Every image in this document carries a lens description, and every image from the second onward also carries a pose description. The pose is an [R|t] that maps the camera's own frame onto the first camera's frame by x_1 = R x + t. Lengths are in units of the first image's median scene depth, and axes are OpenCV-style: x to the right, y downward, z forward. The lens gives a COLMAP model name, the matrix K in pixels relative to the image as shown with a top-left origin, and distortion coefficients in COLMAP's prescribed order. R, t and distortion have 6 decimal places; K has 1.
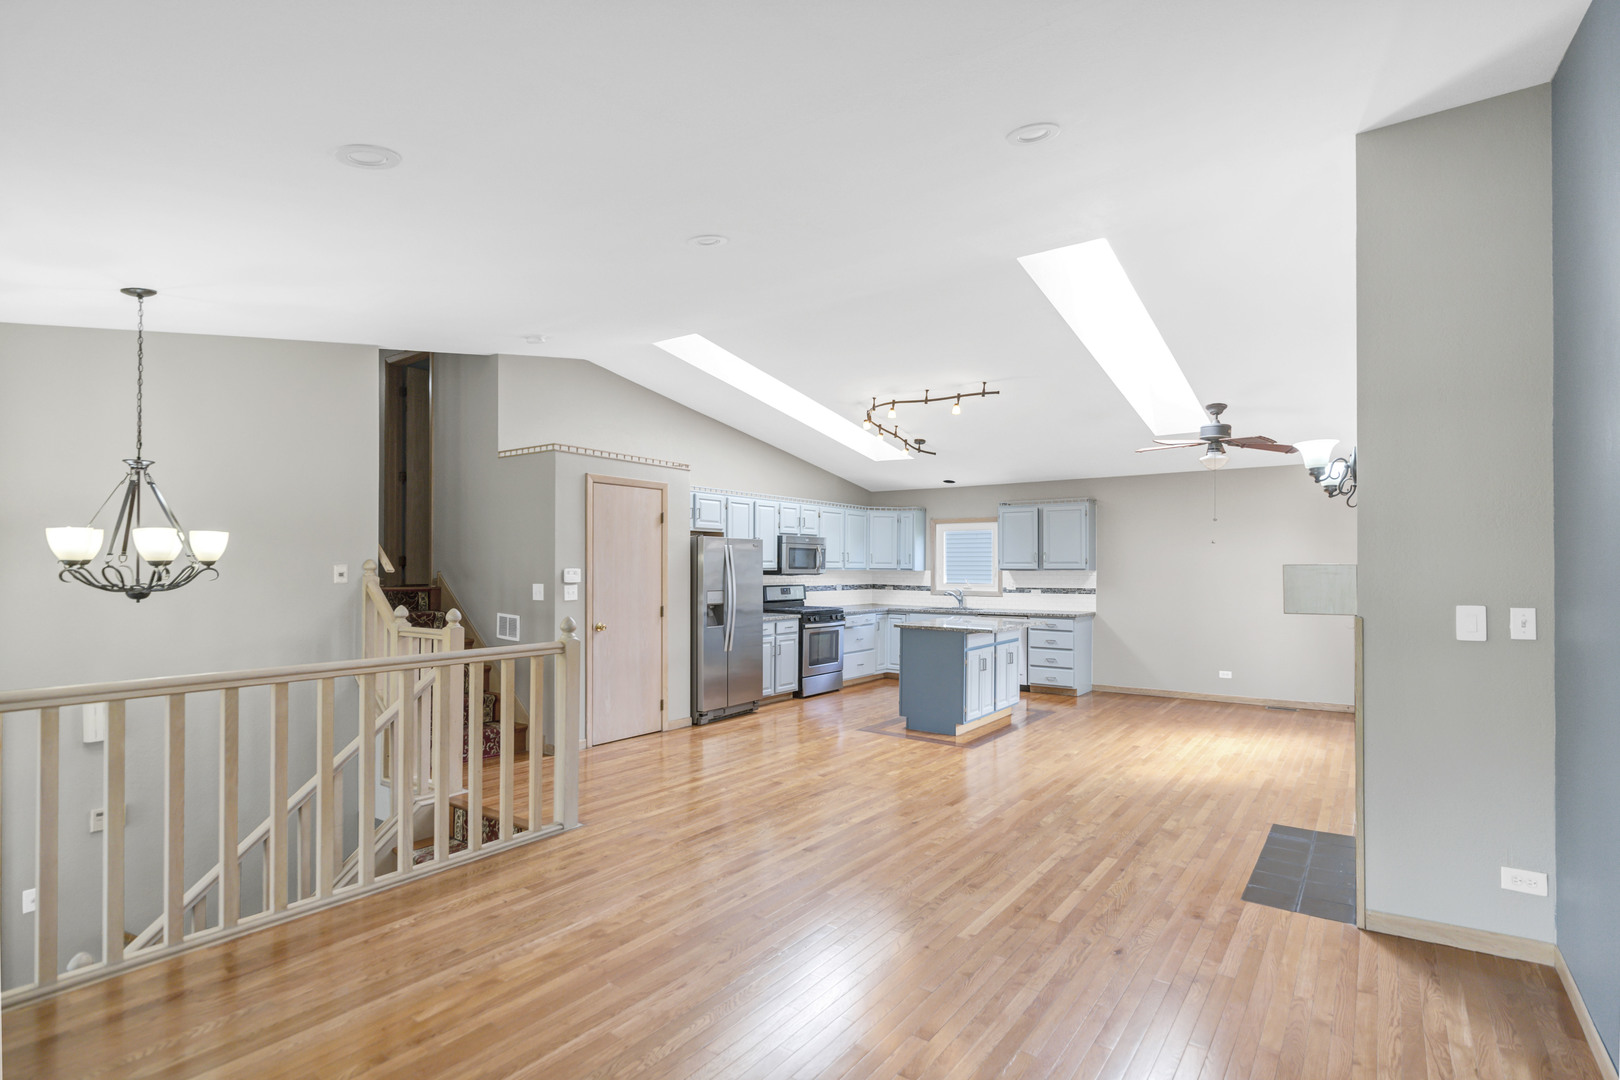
lens RADIAL K [[820.3, 0, 813.9], [0, 820.3, 563.4], [0, 0, 1]] dist [-0.000944, 0.000034]
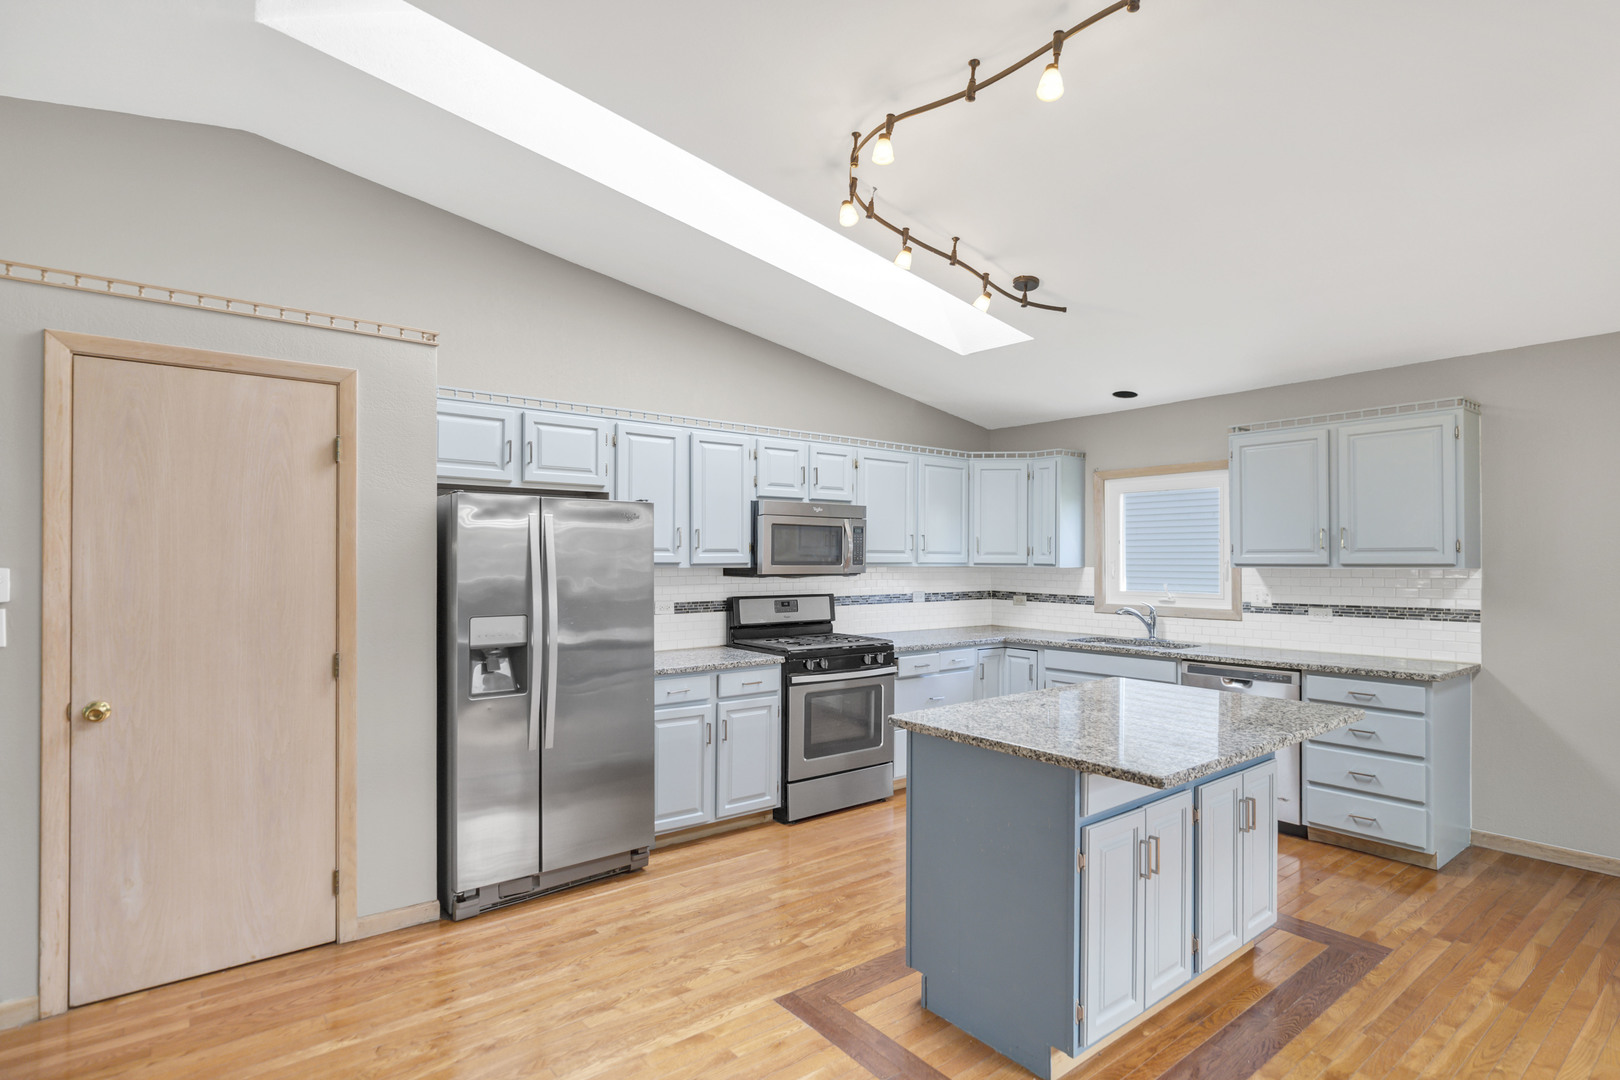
lens RADIAL K [[825.3, 0, 786.5], [0, 825.3, 554.6], [0, 0, 1]] dist [-0.001696, 0.000438]
pose [[0.955027, -0.005183, -0.296473, 0.128996], [0.004262, 0.999984, -0.003751, 0.002002], [0.296487, 0.002319, 0.955034, 0.496933]]
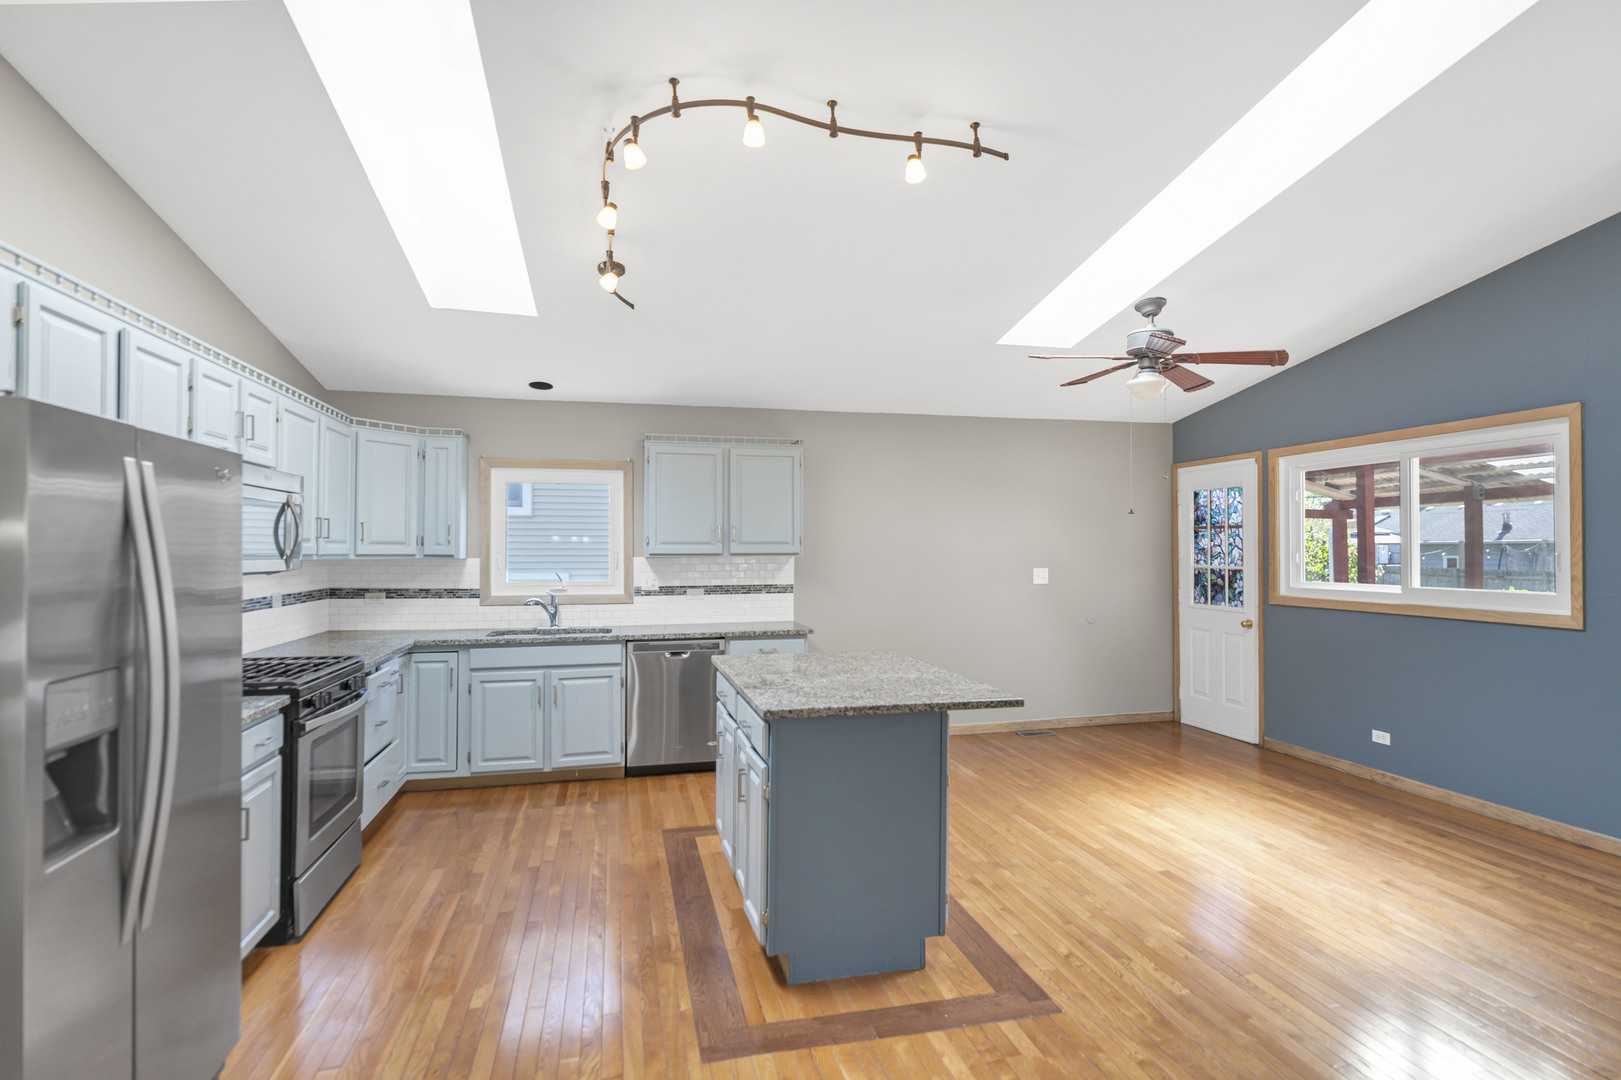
lens RADIAL K [[831.3, 0, 852.8], [0, 831.3, 541.1], [0, 0, 1]] dist [-0.000993, -0.000122]
pose [[0.634883, 0.004482, 0.772595, -0.127527], [-0.000855, 0.999987, -0.005098, 0.000810], [-0.772608, 0.002577, 0.634878, 0.578373]]
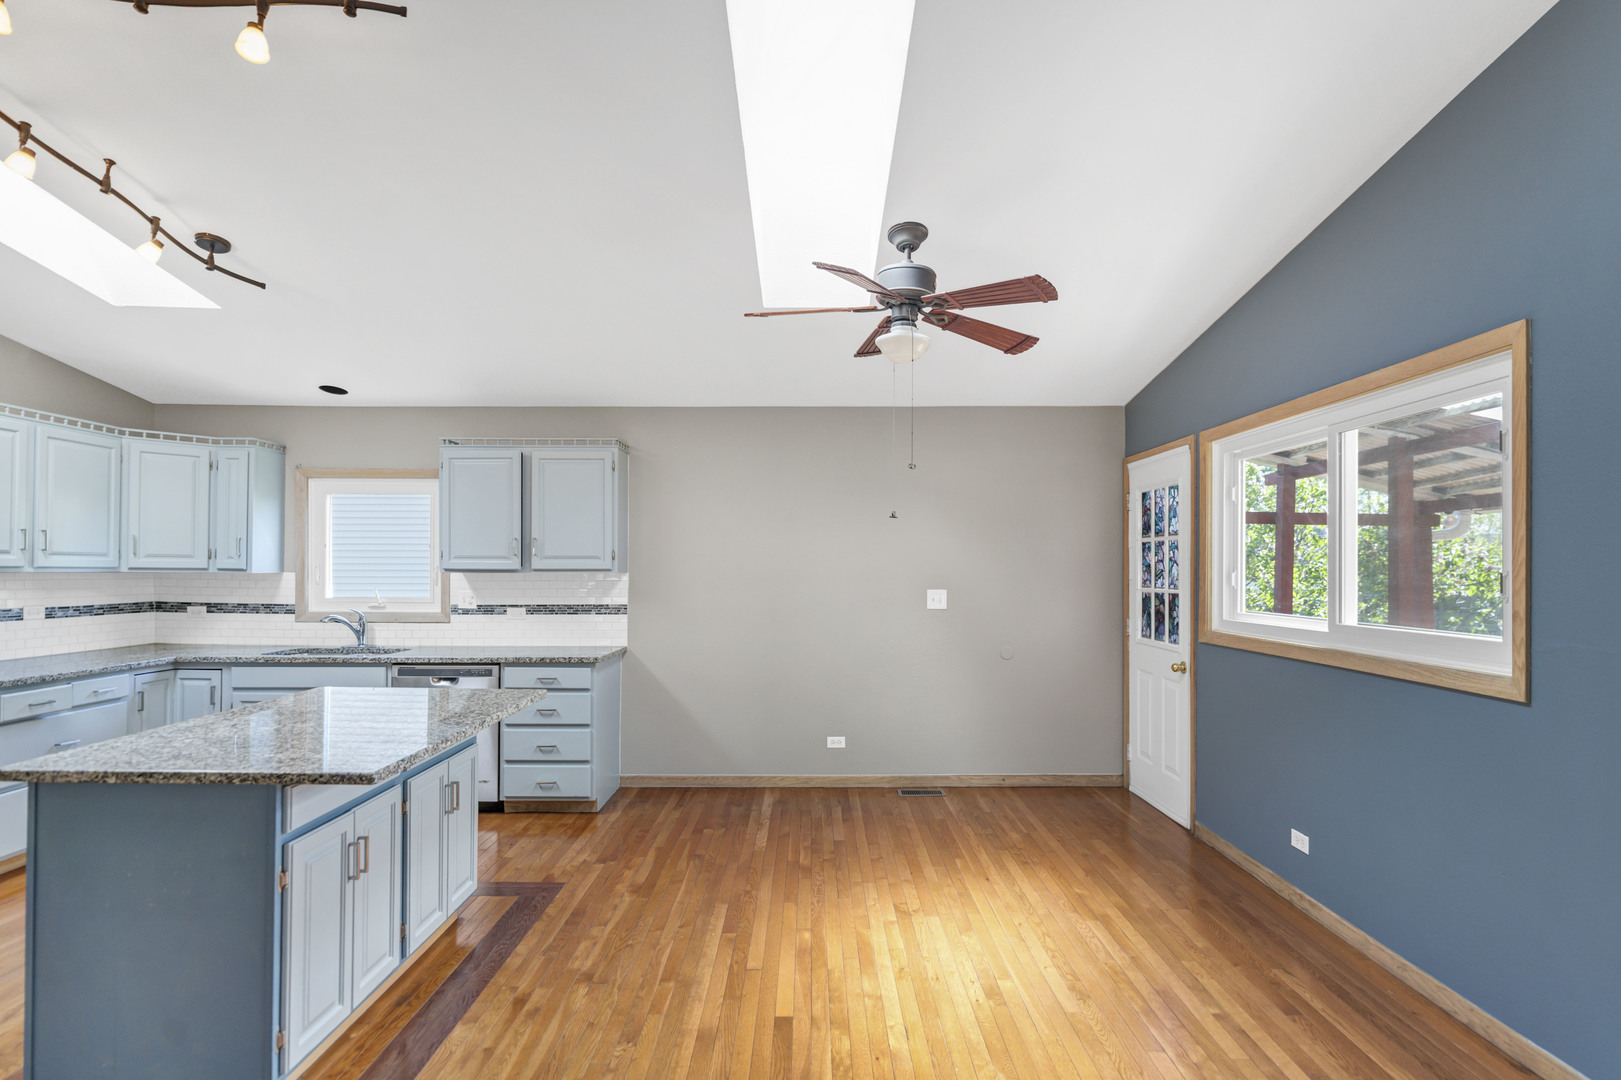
lens RADIAL K [[835.5, 0, 831.6], [0, 835.5, 565.5], [0, 0, 1]] dist [-0.002771, -0.000116]
pose [[0.808165, 0.002182, 0.588951, 0.125864], [-0.004374, 0.999988, 0.002297, 0.002445], [-0.588939, -0.004432, 0.808165, 0.476551]]
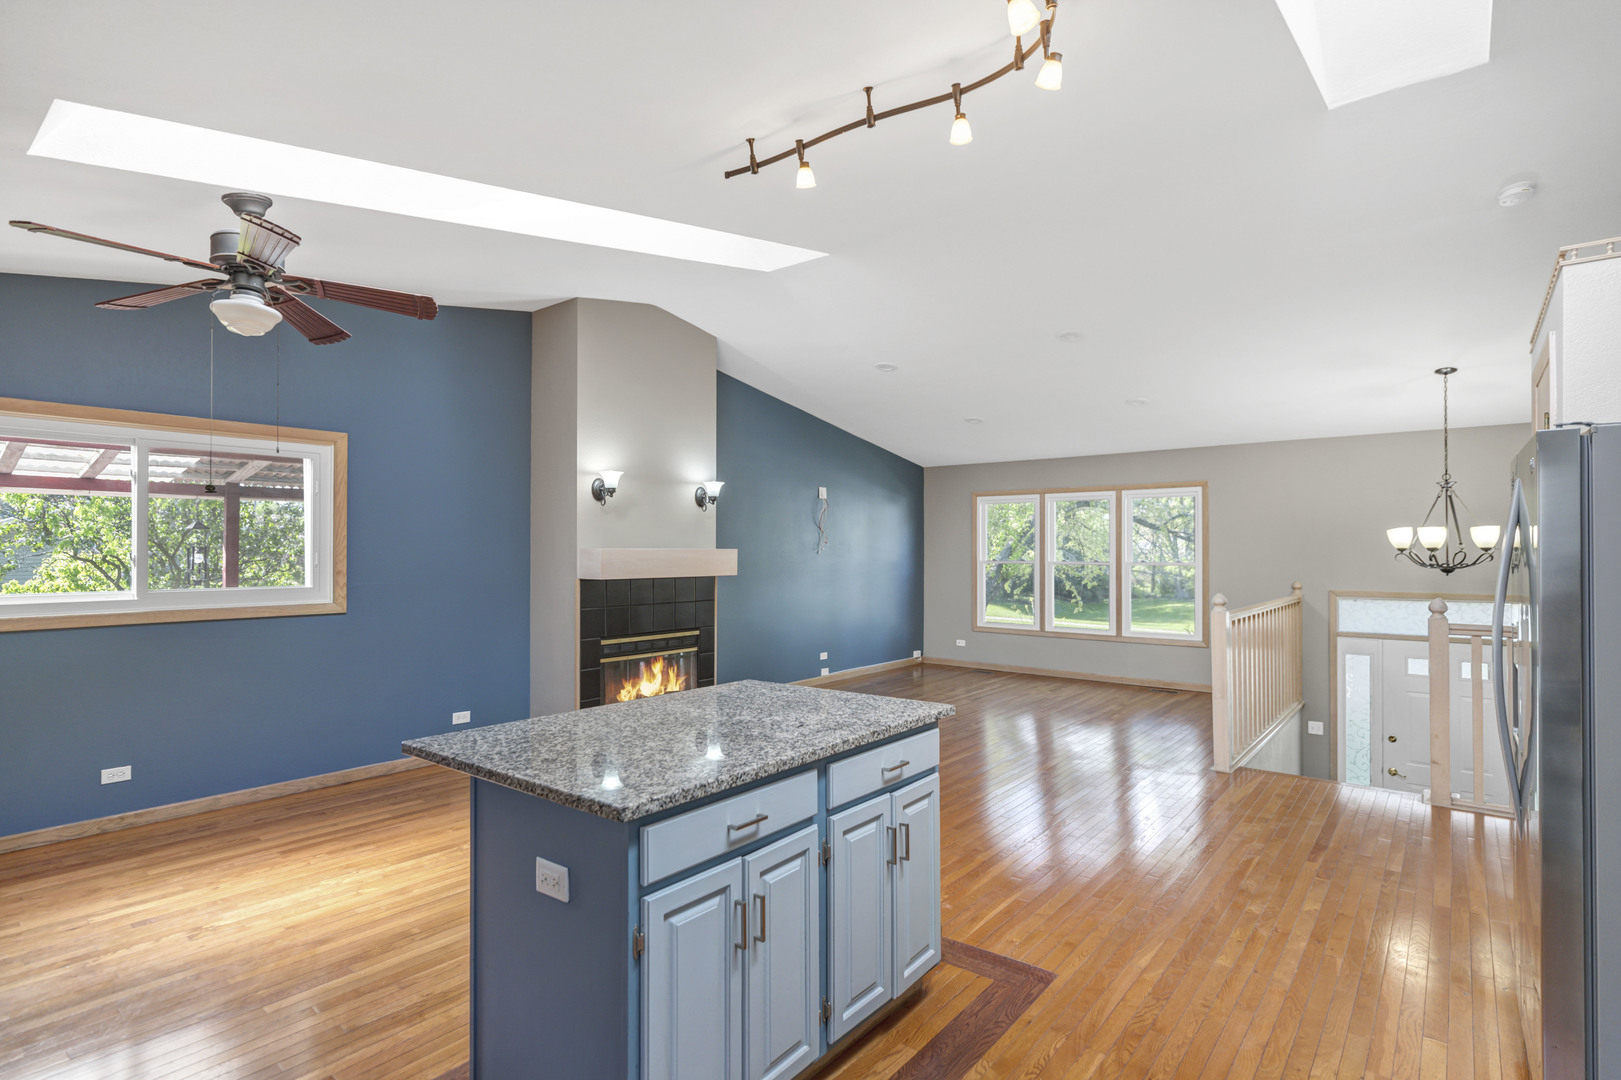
lens RADIAL K [[818.1, 0, 793.4], [0, 818.1, 544.7], [0, 0, 1]] dist [-0.000122, -0.000017]
pose [[-0.997186, -0.001565, 0.074954, 0.114780], [-0.002489, 0.999922, -0.012233, 0.005353], [-0.074929, -0.012385, -0.997112, 1.084453]]
